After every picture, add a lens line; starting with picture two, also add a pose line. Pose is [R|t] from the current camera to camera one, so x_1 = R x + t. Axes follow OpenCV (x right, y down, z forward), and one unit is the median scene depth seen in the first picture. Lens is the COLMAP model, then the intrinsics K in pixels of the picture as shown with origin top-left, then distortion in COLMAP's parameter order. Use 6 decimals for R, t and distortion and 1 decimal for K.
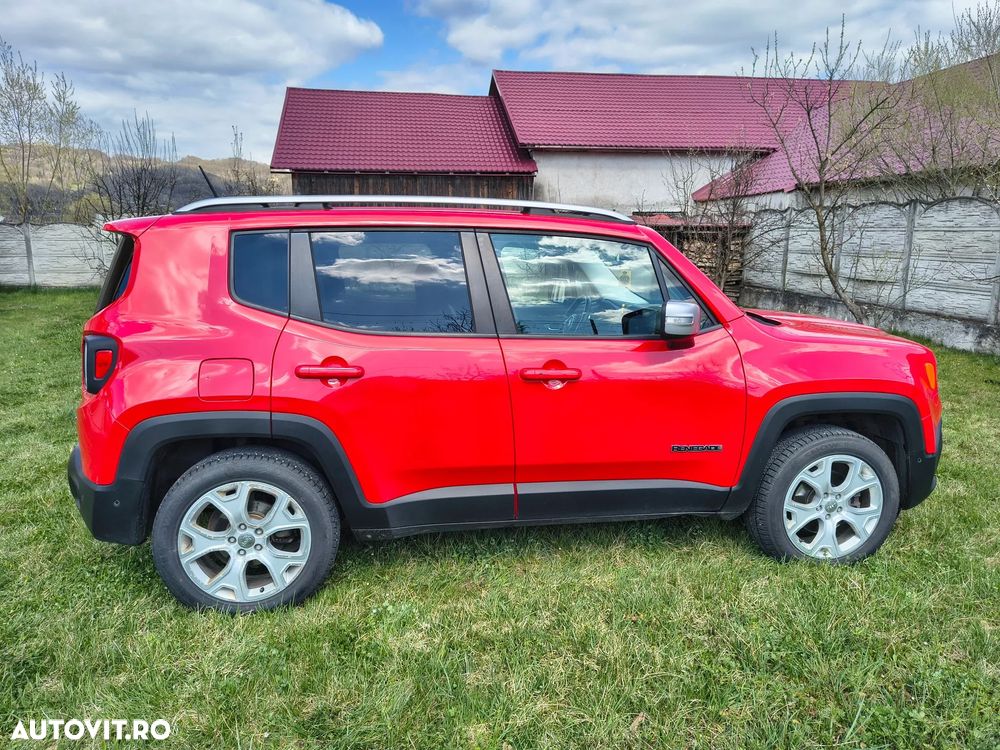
lens RADIAL K [[687.0, 0, 504.4], [0, 687.0, 371.6], [0, 0, 1]] dist [0.040649, -0.046093]
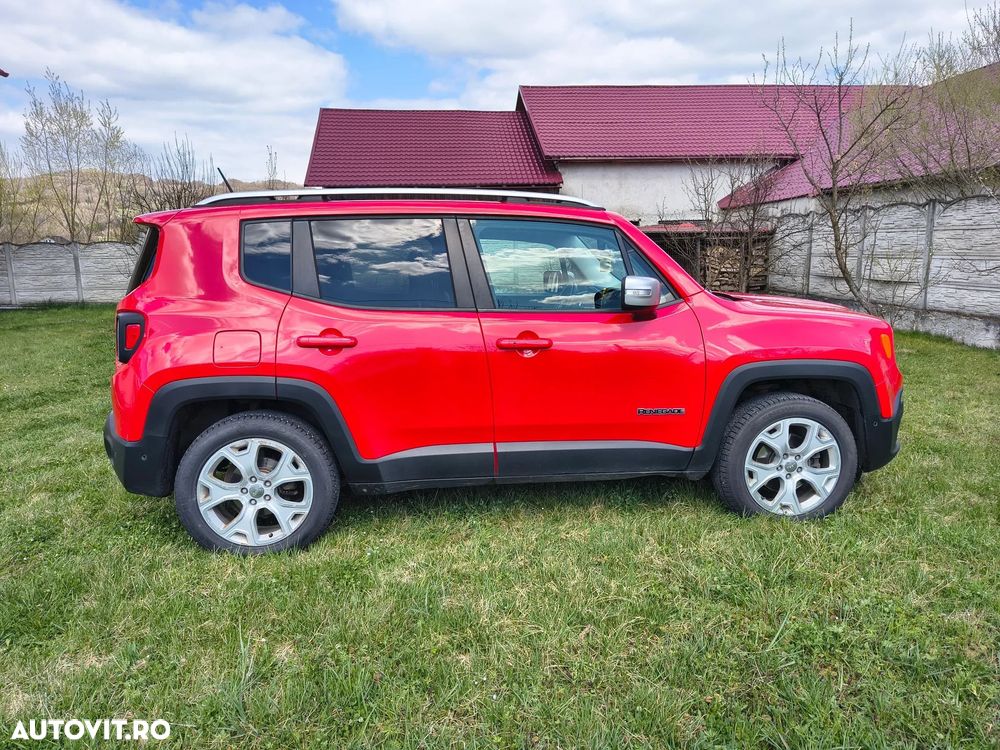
lens RADIAL K [[687.0, 0, 509.1], [0, 687.0, 375.6], [0, 0, 1]] dist [0.040649, -0.046093]
pose [[0.998909, -0.011338, -0.045310, 0.090014], [0.010601, 0.999808, -0.016454, 0.071999], [0.045488, 0.015956, 0.998837, -0.112471]]
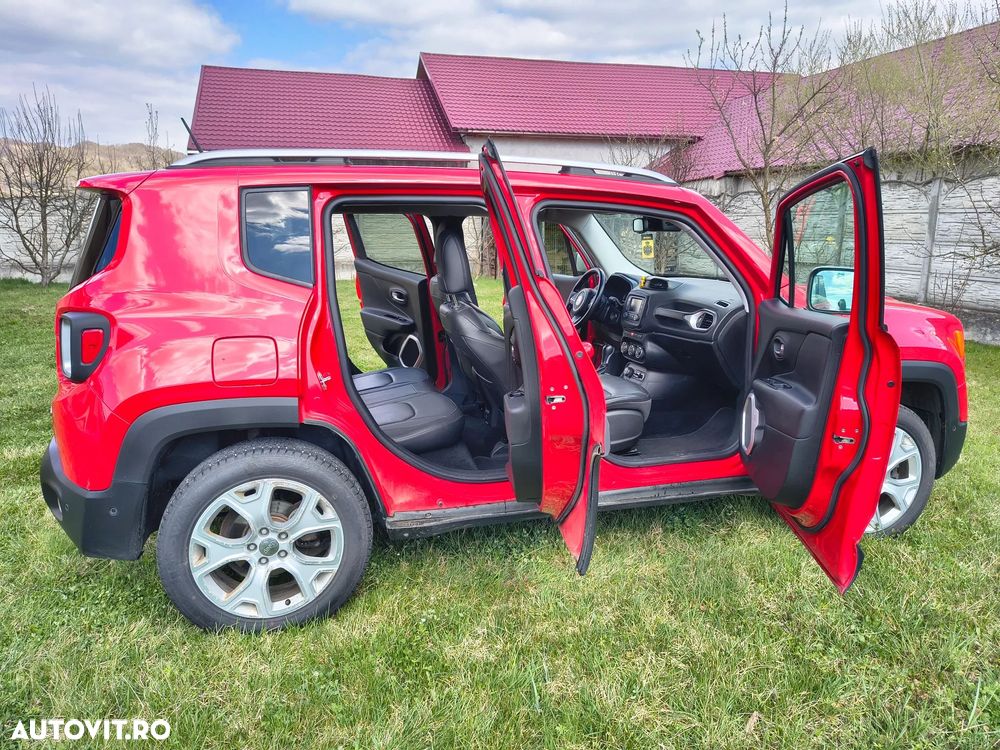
lens RADIAL K [[687.0, 0, 506.4], [0, 687.0, 371.1], [0, 0, 1]] dist [0.040649, -0.046093]
pose [[0.993320, -0.026417, 0.112323, -0.159063], [0.024948, 0.999584, 0.014466, 0.017895], [-0.112659, -0.011567, 0.993566, 0.102611]]
